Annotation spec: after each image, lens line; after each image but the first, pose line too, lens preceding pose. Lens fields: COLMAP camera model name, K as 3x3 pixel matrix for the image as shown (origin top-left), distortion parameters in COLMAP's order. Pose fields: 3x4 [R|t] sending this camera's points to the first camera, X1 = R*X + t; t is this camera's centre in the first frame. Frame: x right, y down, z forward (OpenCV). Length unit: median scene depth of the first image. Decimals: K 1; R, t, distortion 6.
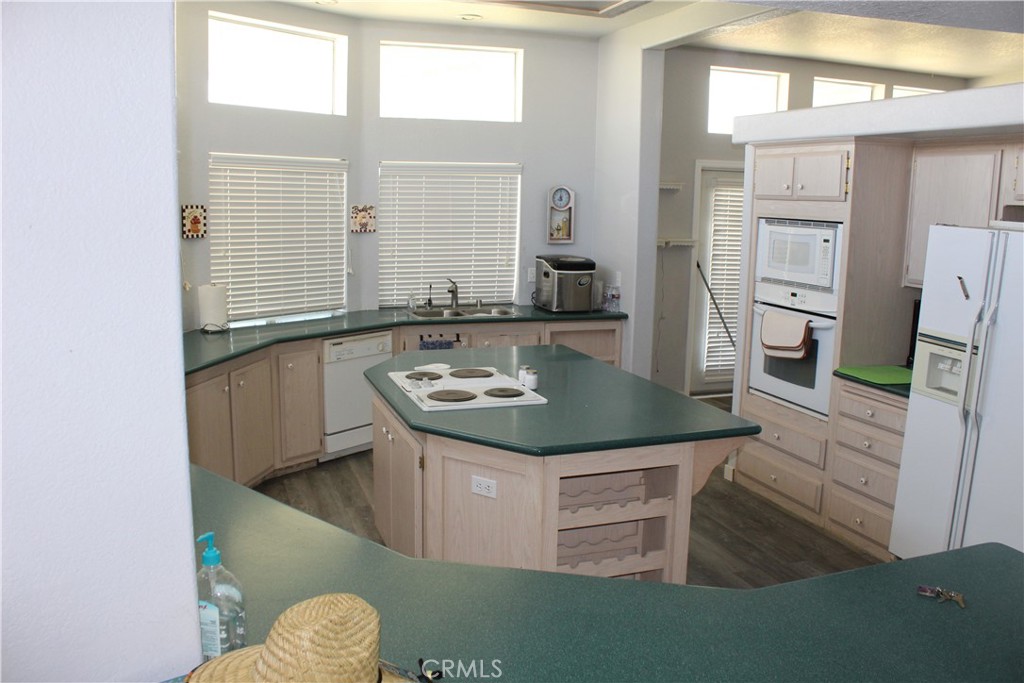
lens RADIAL K [[841.3, 0, 509.9], [0, 841.3, 362.0], [0, 0, 1]] dist [-0.160532, 0.003957]
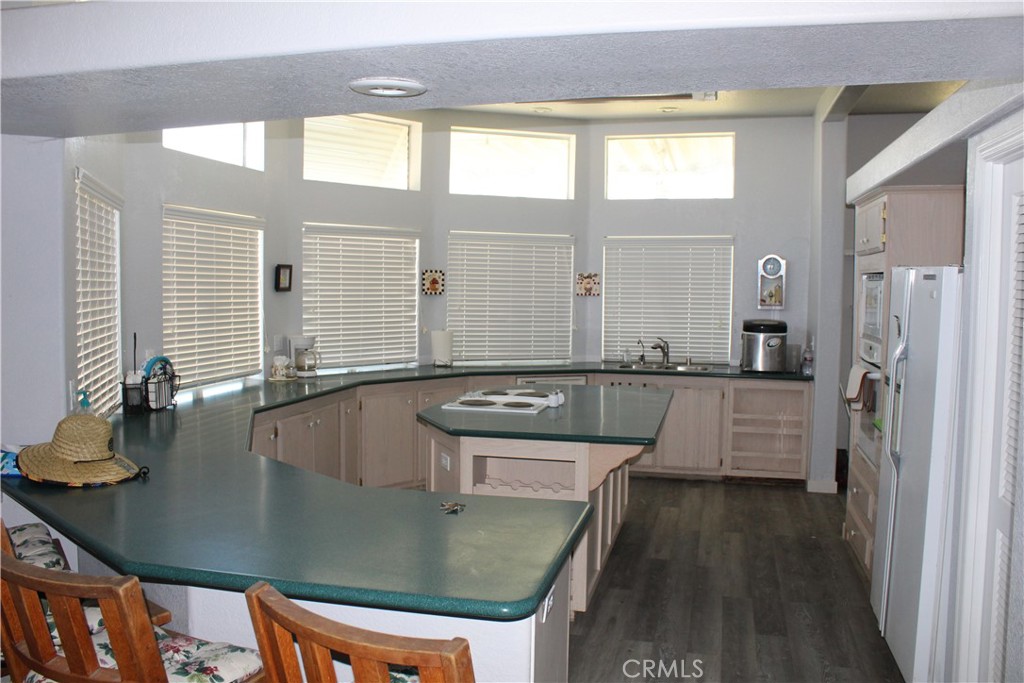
lens RADIAL K [[859.5, 0, 512.2], [0, 859.5, 323.3], [0, 0, 1]] dist [-0.181437, 0.178371]
pose [[0.841896, 0.018841, -0.539311, 0.397762], [-0.098337, 0.988014, -0.118992, 0.039382], [0.530605, 0.153213, 0.833657, -0.069771]]
